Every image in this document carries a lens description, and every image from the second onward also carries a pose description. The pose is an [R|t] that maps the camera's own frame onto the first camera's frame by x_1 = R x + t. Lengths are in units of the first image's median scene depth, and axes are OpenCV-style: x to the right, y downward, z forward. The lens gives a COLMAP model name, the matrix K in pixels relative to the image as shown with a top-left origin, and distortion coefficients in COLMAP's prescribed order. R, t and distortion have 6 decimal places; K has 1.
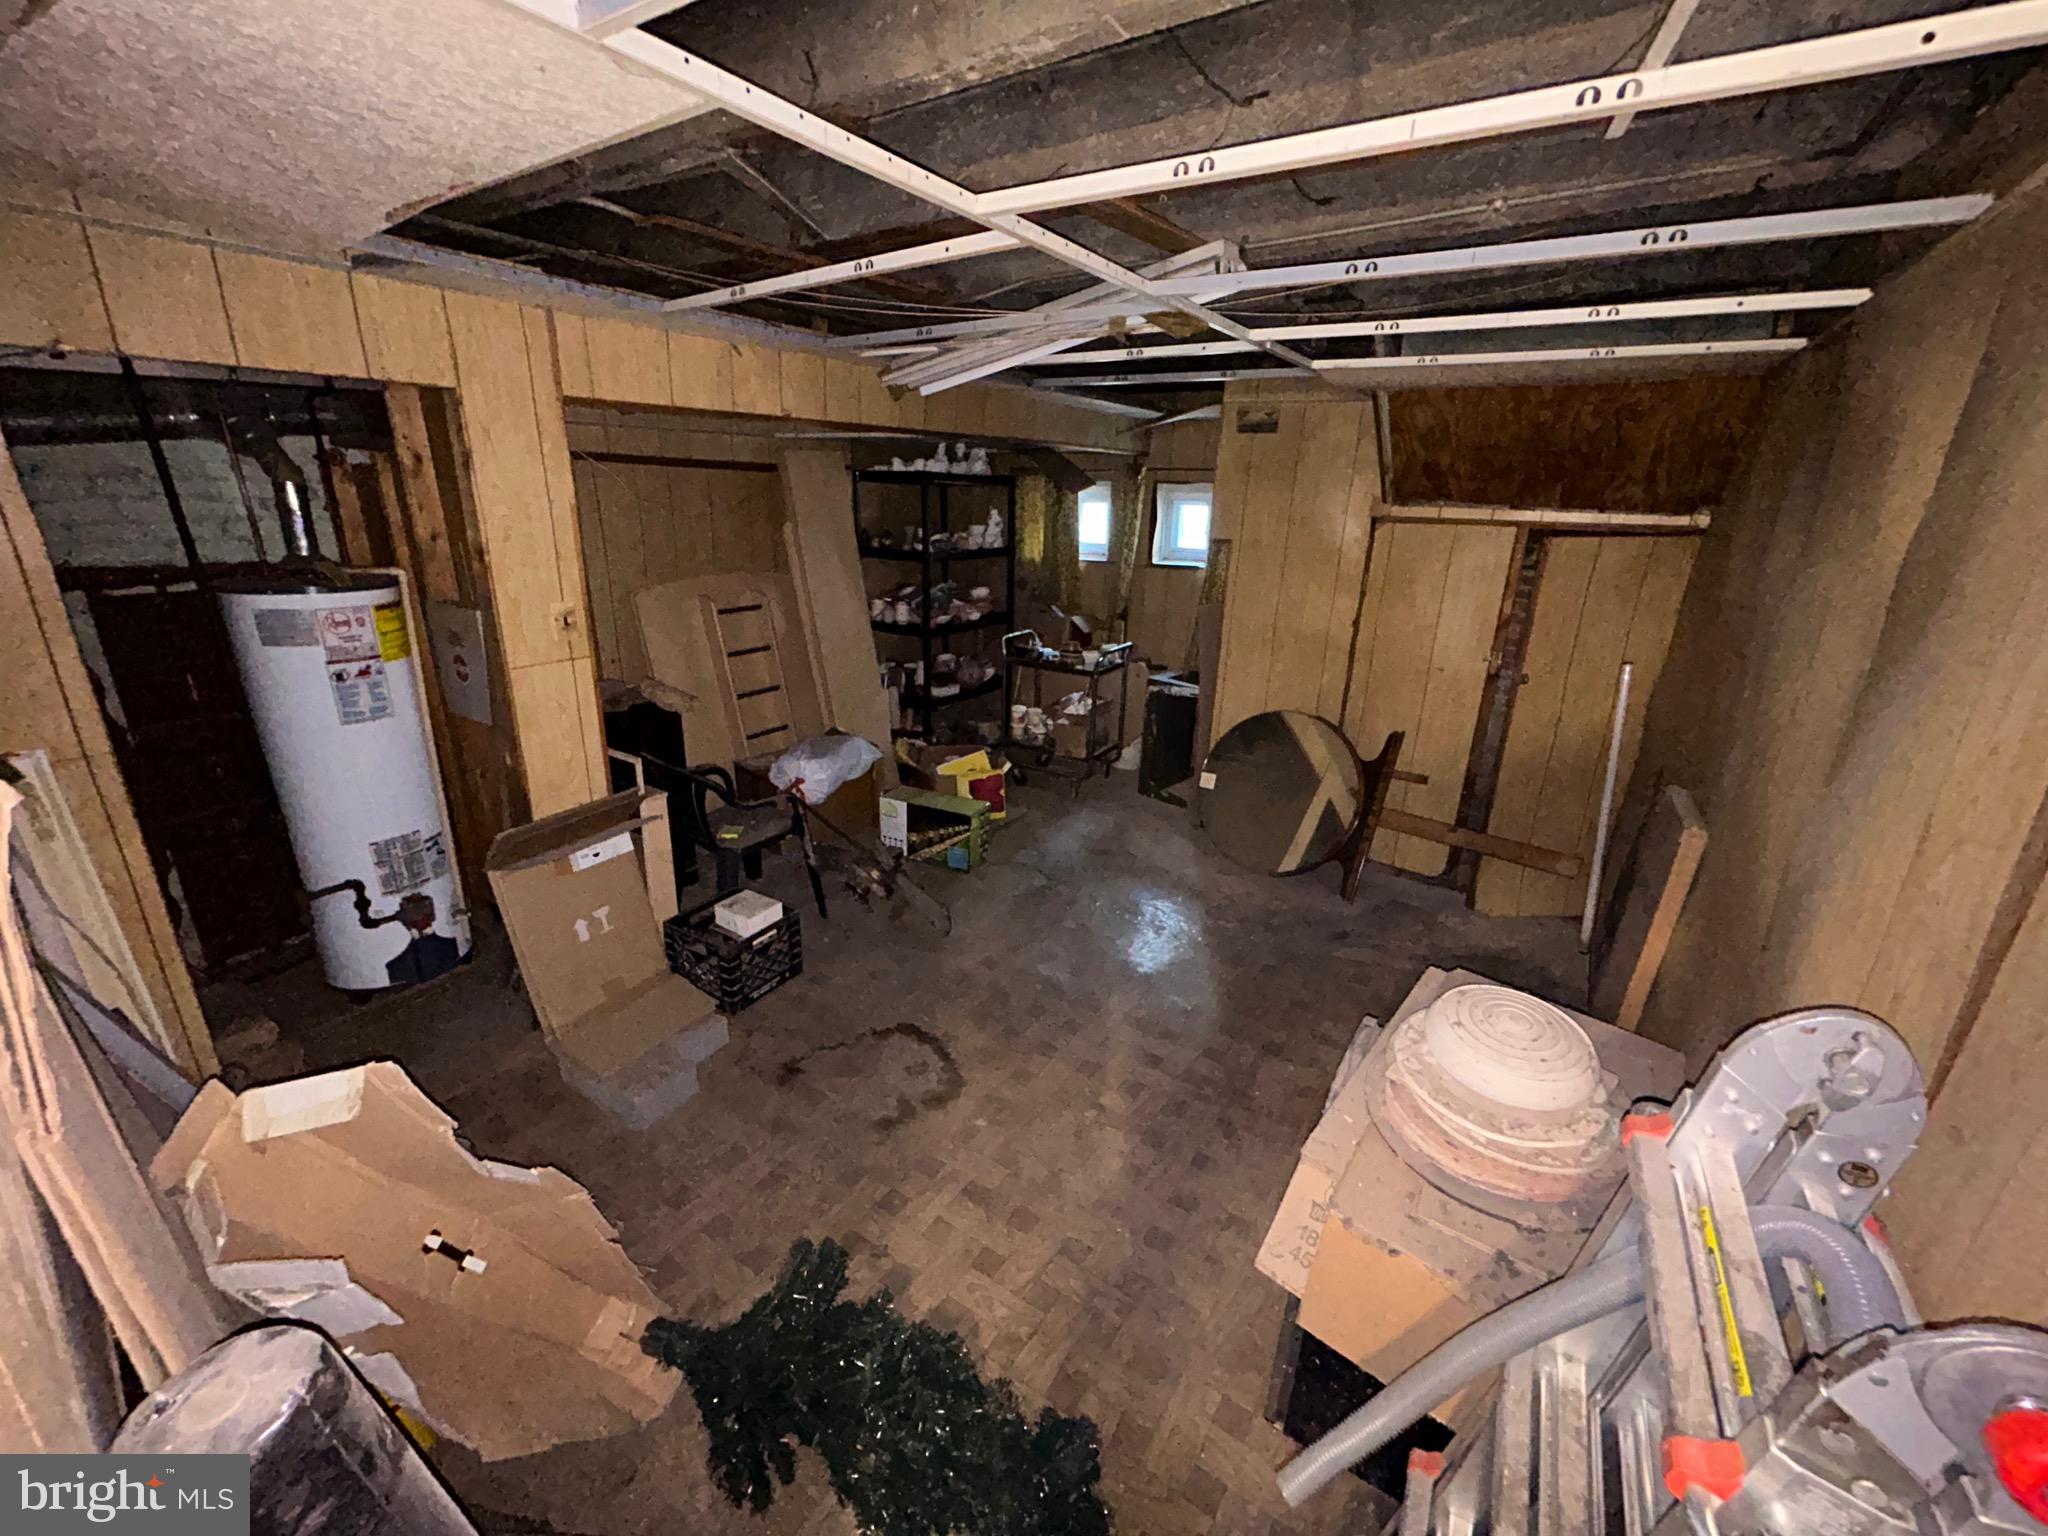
lens RADIAL K [[819.3, 0, 1011.2], [0, 819.3, 761.8], [0, 0, 1]] dist [0.000443, 0.000028]
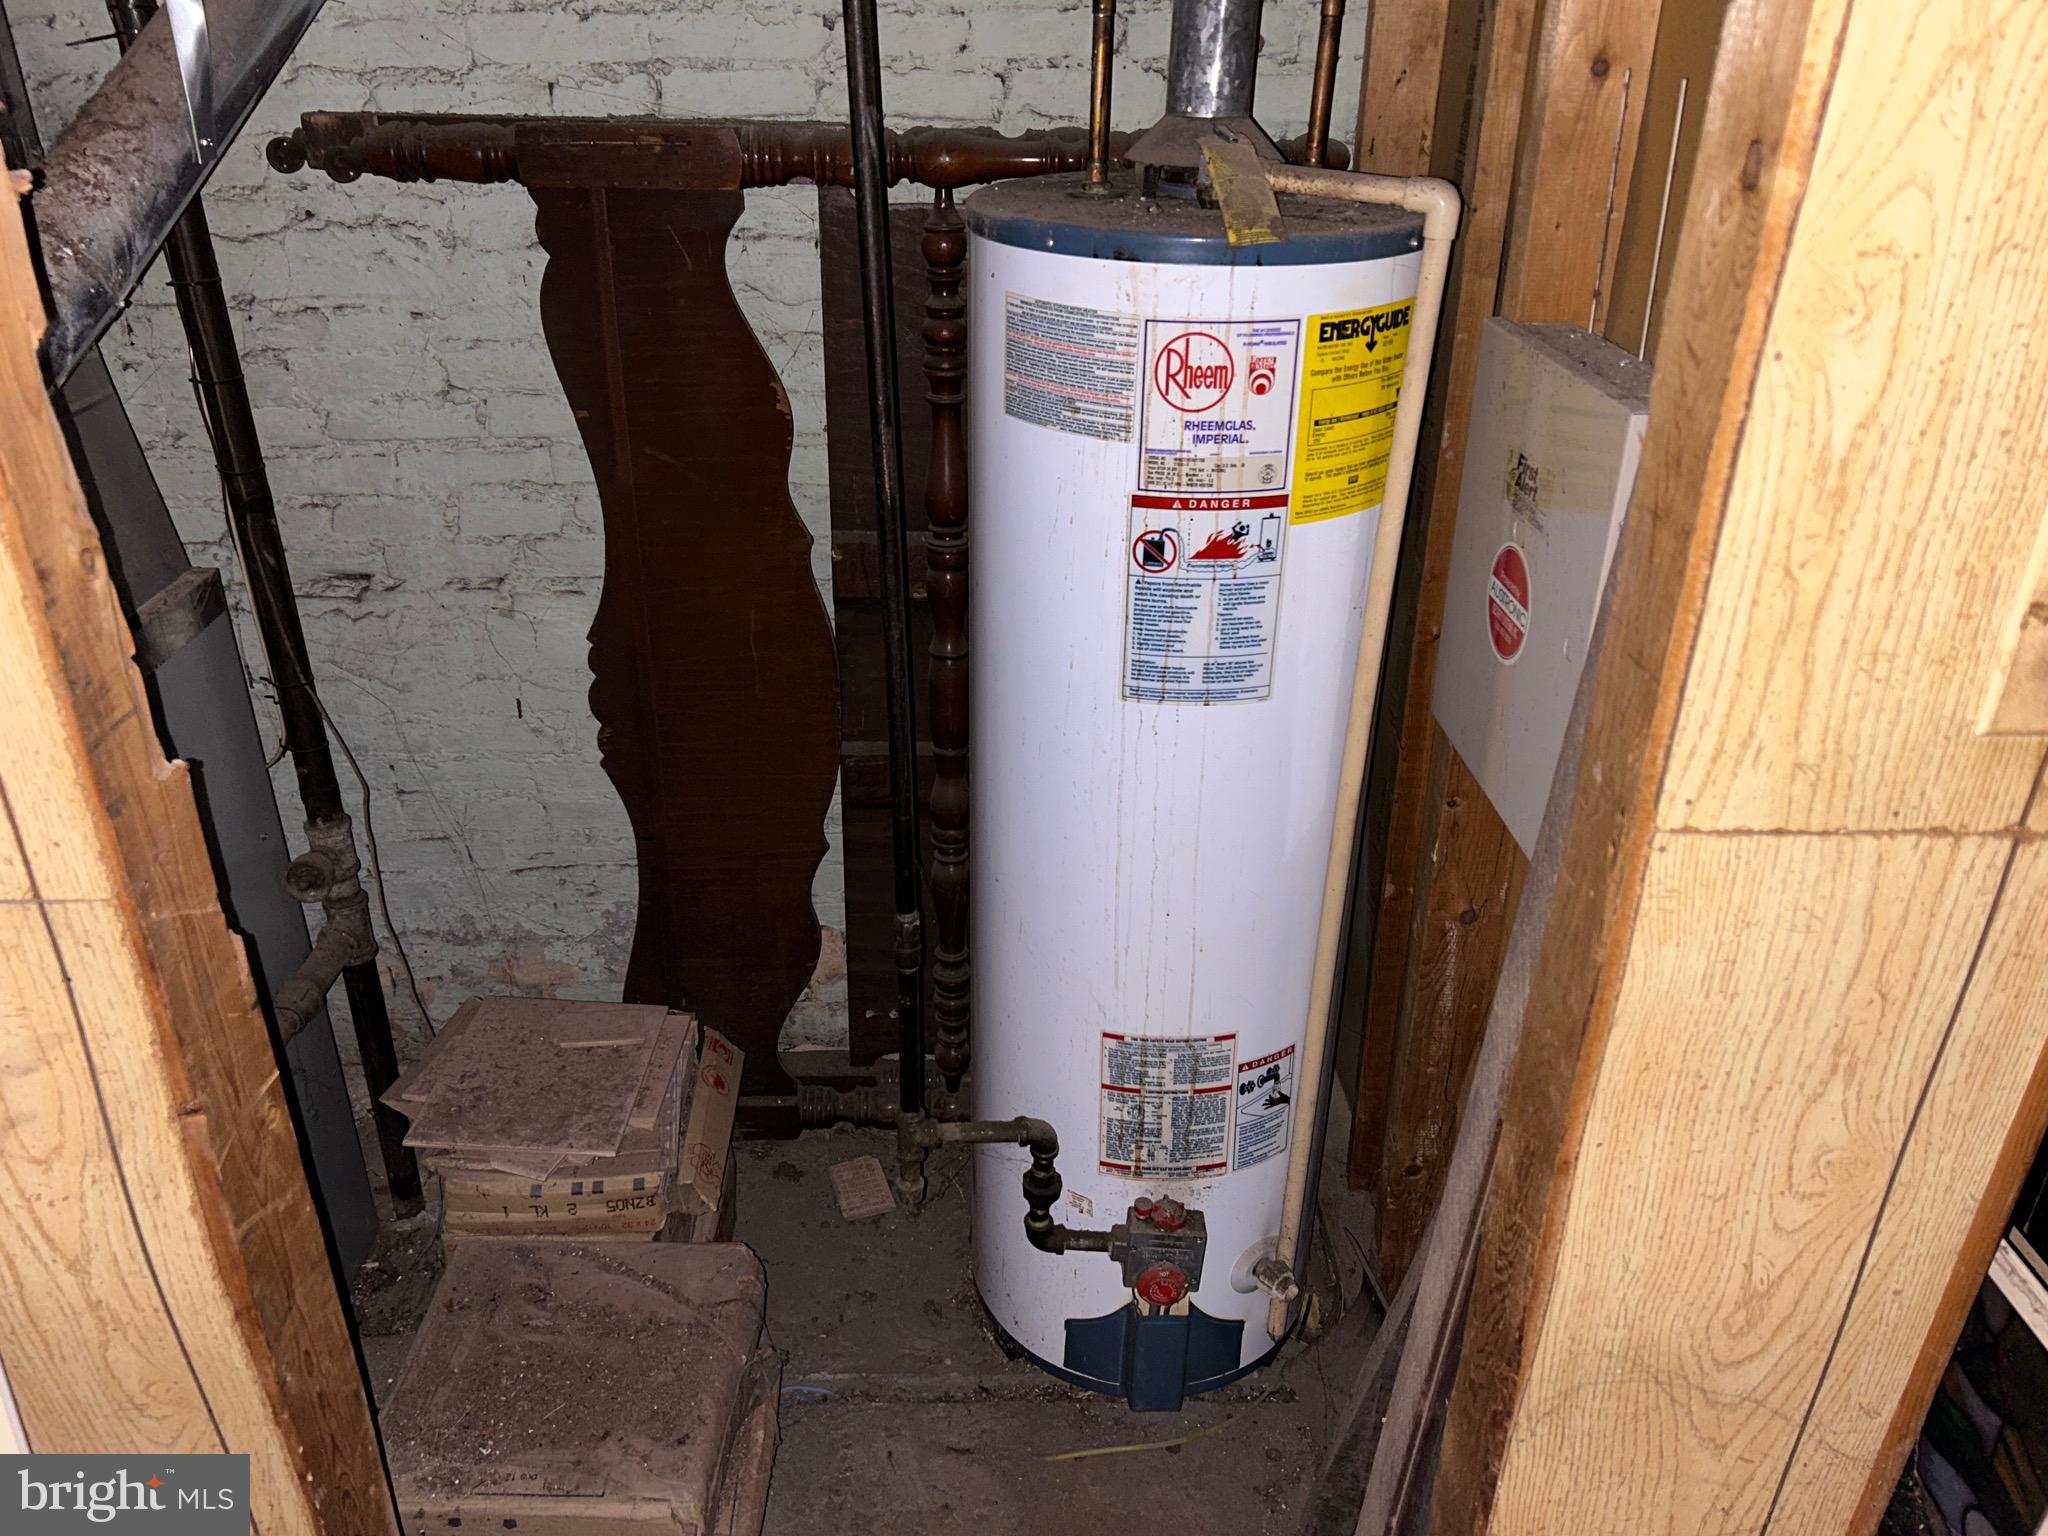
lens RADIAL K [[1548.0, 0, 1020.5], [0, 1548.0, 763.1], [0, 0, 1]] dist [0.060742, 0.000047]
pose [[0.576613, 0.353457, -0.736604, -0.389212], [-0.257344, 0.934258, 0.246852, -0.153703], [0.775430, 0.047223, 0.629666, 0.589201]]
